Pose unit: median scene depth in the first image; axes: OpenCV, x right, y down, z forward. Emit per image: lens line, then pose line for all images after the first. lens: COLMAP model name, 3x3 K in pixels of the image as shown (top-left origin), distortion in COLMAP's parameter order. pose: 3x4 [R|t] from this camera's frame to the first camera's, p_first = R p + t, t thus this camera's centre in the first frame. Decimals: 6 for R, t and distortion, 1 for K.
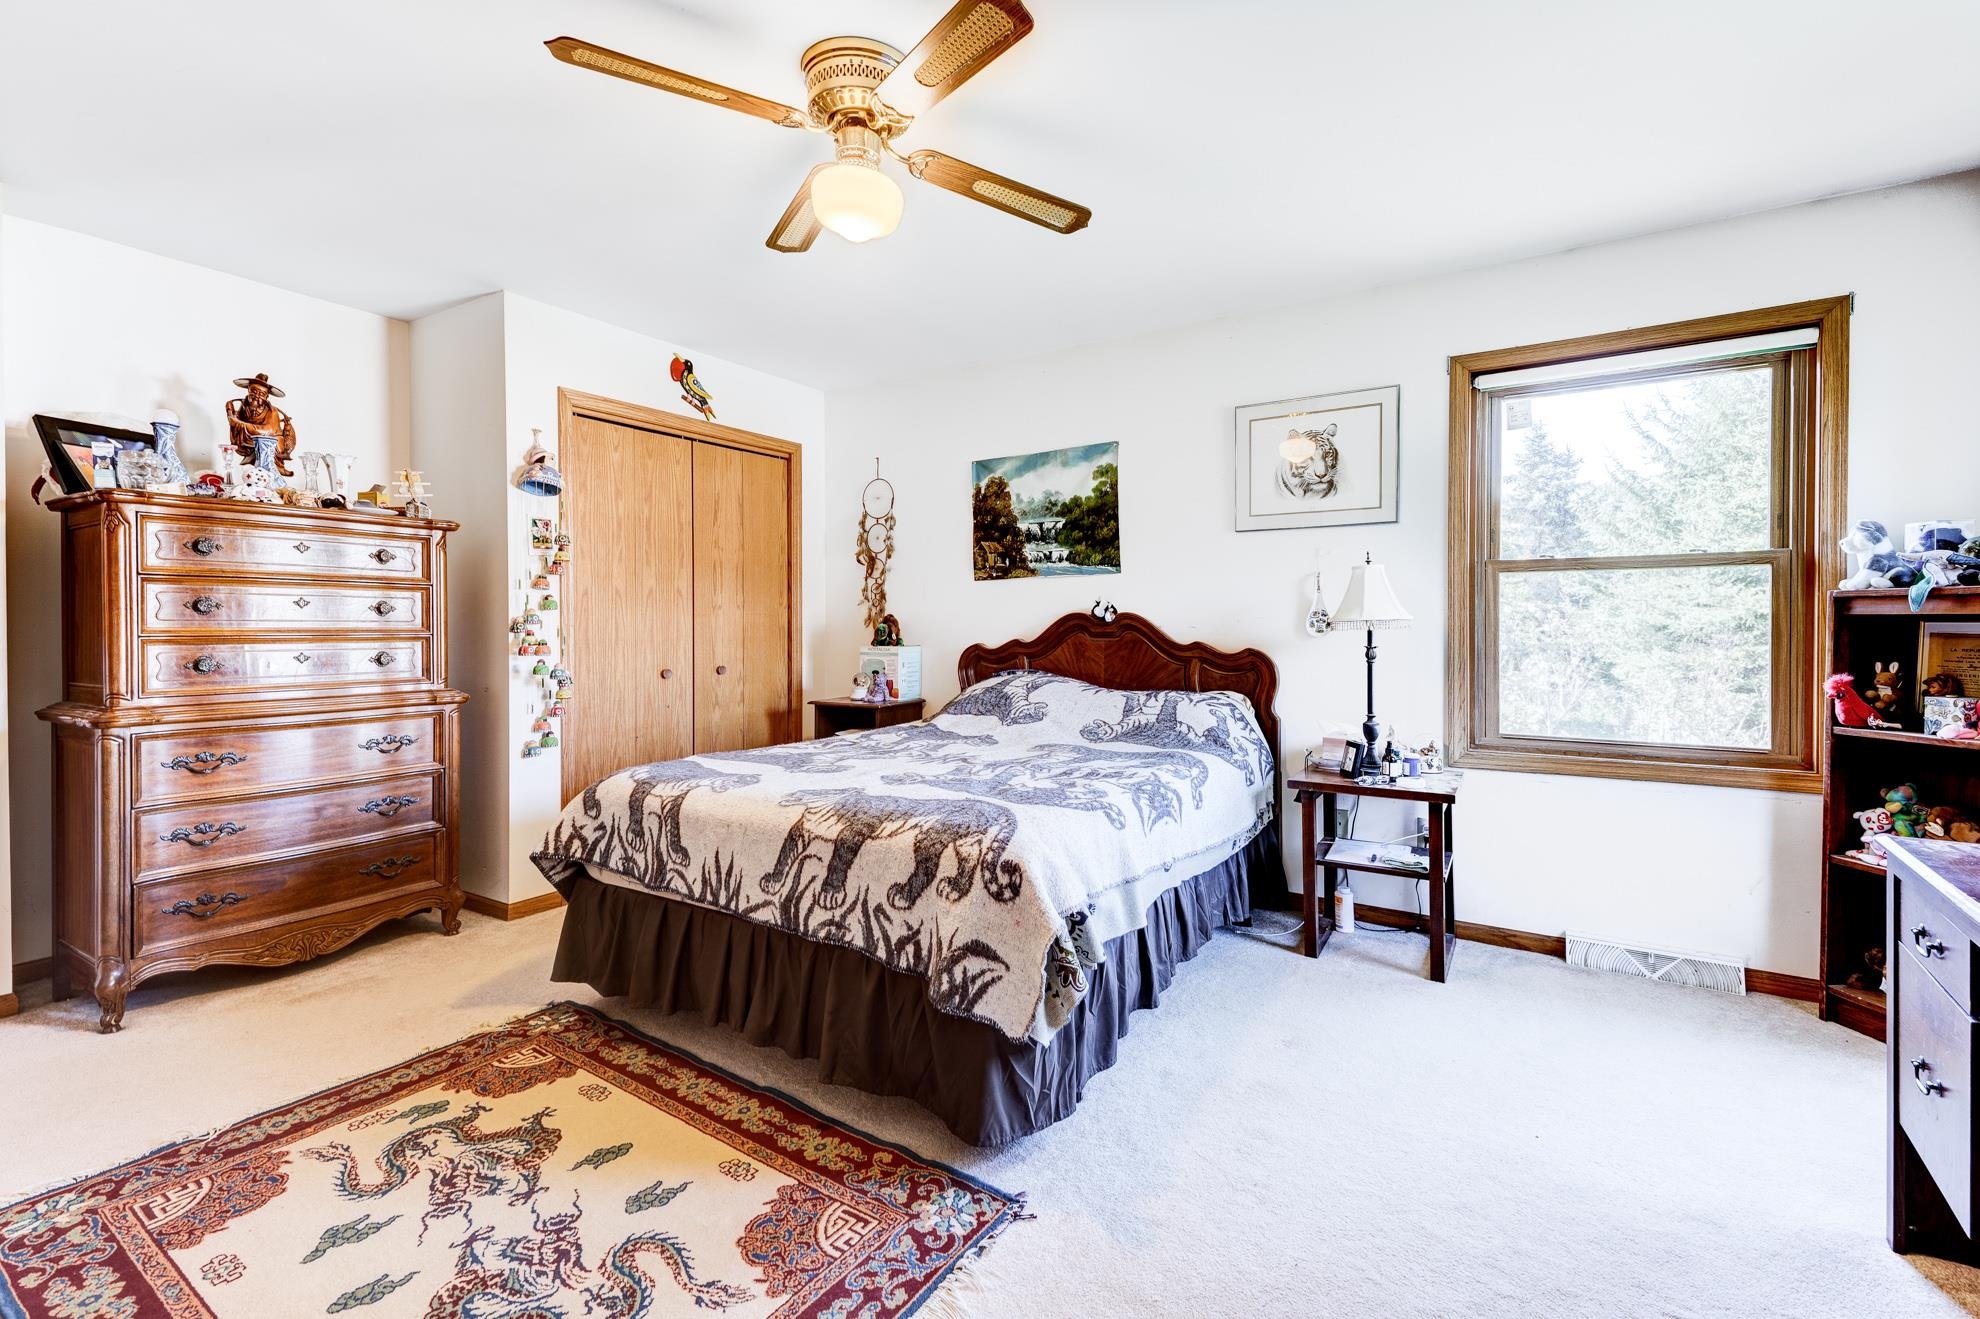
lens RADIAL K [[873.9, 0, 1008.4], [0, 873.9, 628.3], [0, 0, 1]] dist [0.031967, -0.005965]
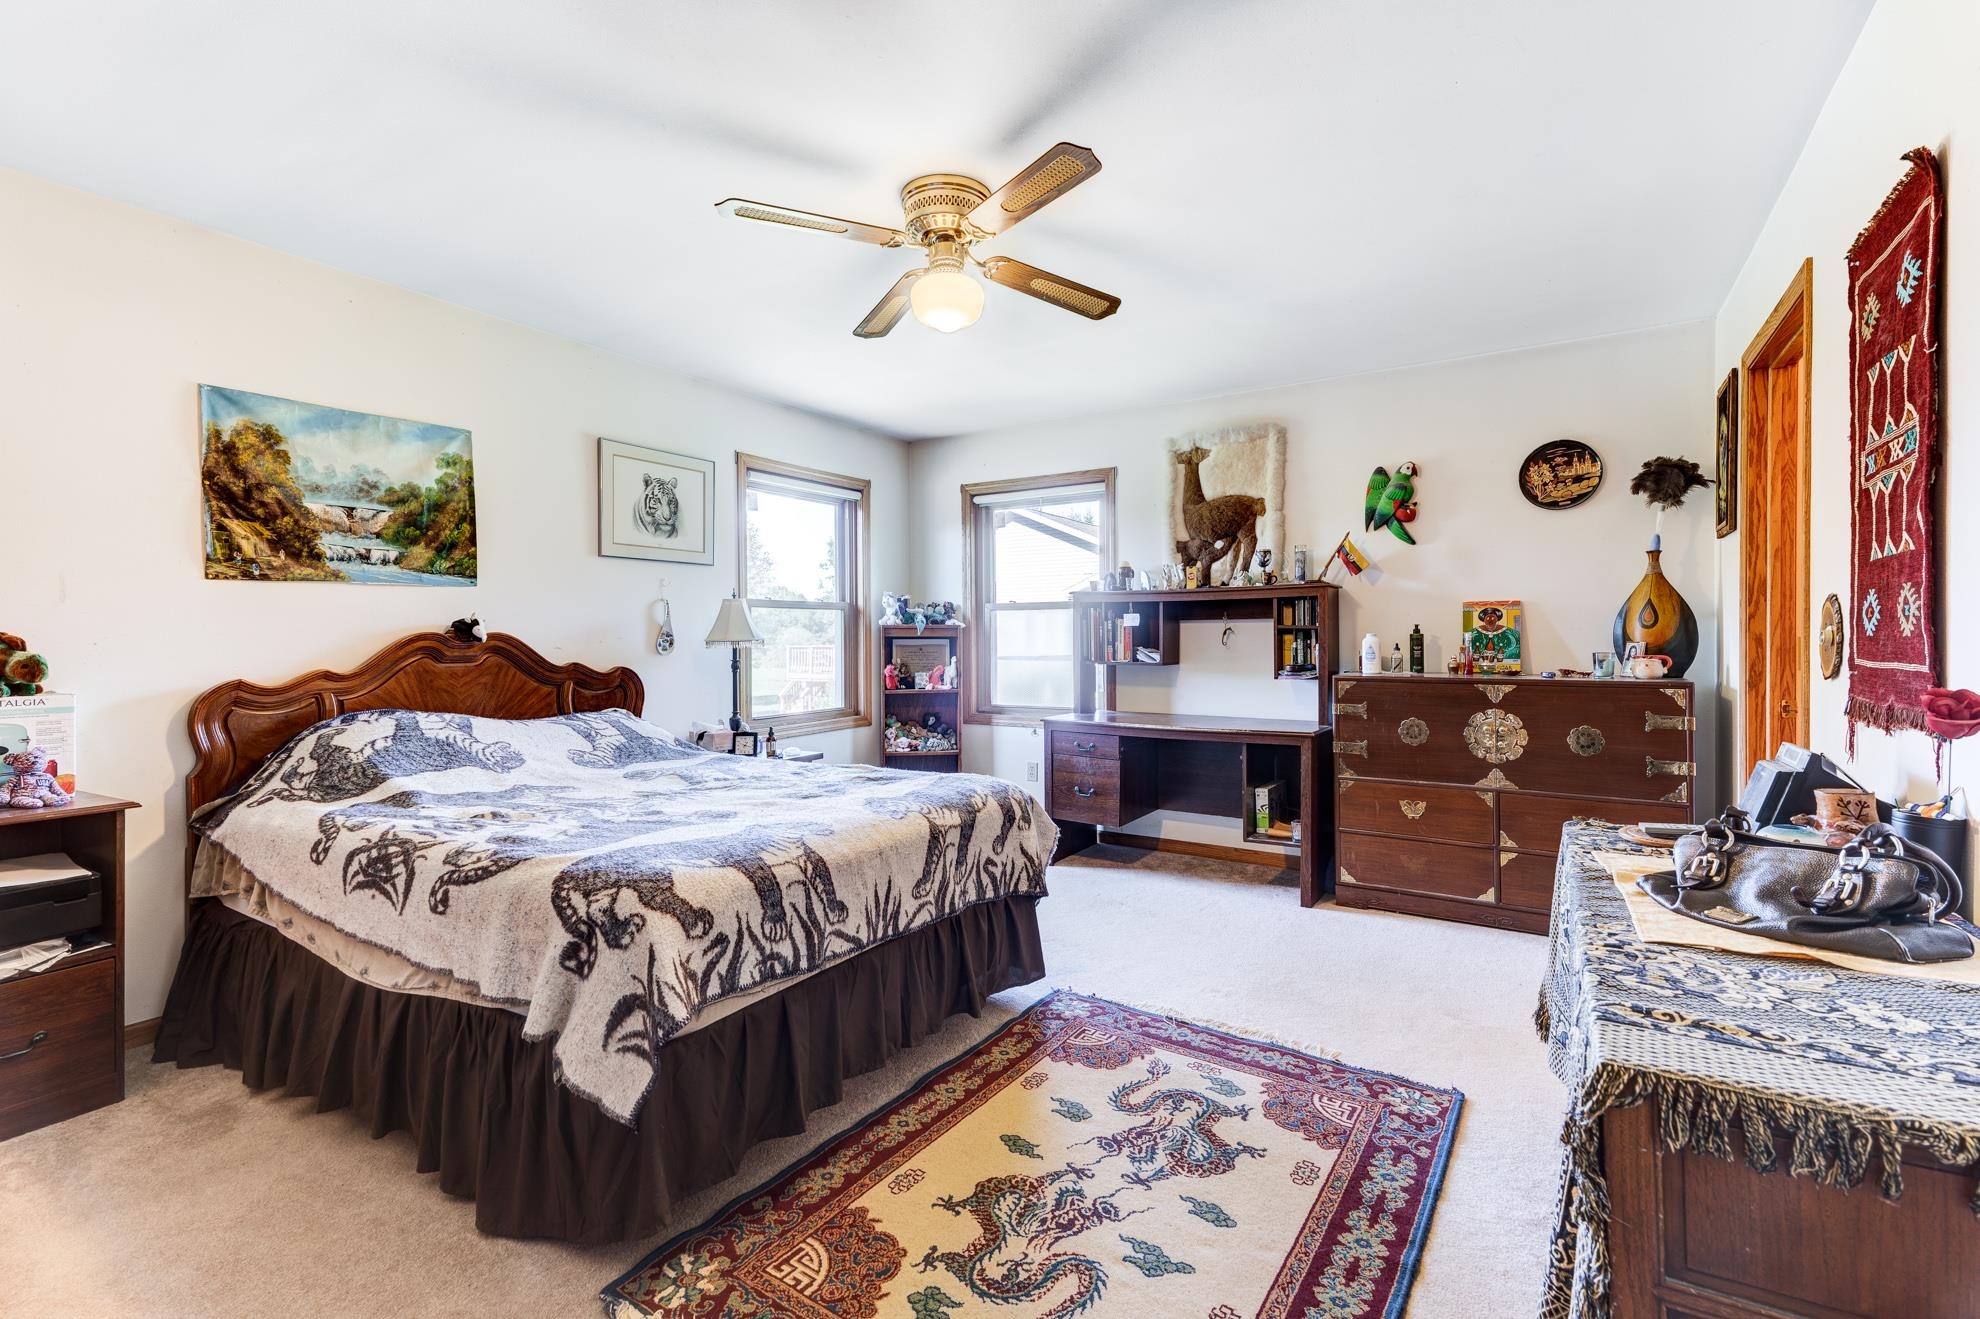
lens RADIAL K [[873.9, 0, 980.5], [0, 873.9, 646.0], [0, 0, 1]] dist [0.031967, -0.005965]
pose [[0.018025, -0.009122, 0.999796, -1.102747], [0.011994, 0.999888, 0.008906, -0.010225], [-0.999766, 0.011831, 0.018132, 0.747474]]
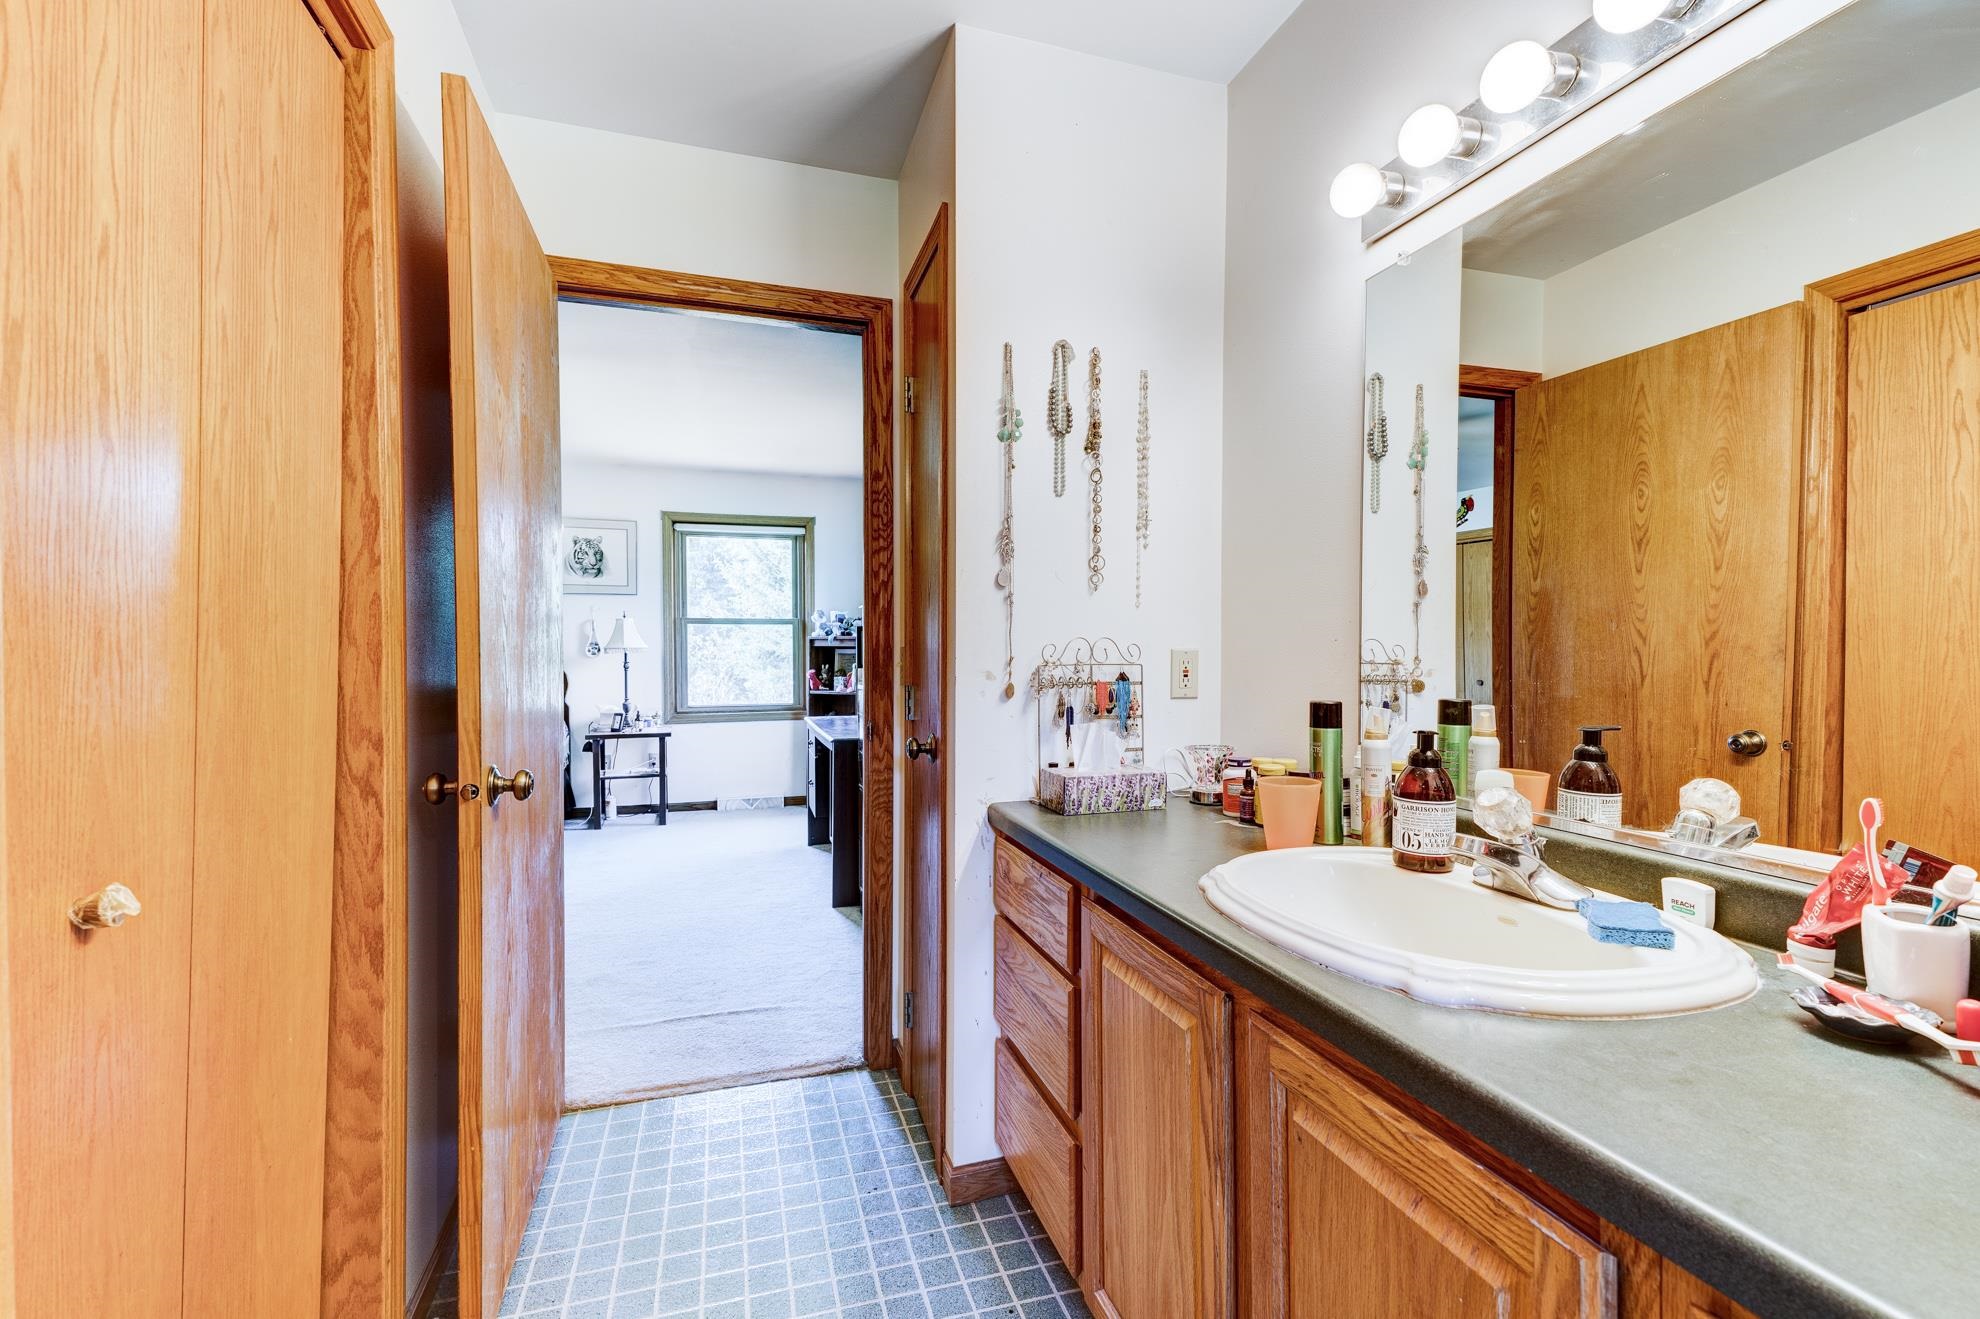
lens RADIAL K [[873.9, 0, 980.4], [0, 873.9, 668.5], [0, 0, 1]] dist [0.031967, -0.005965]
pose [[0.647068, -0.011637, 0.762344, -0.645457], [0.006505, 0.999931, 0.009743, 0.026855], [-0.762405, -0.001346, 0.647099, -0.962521]]
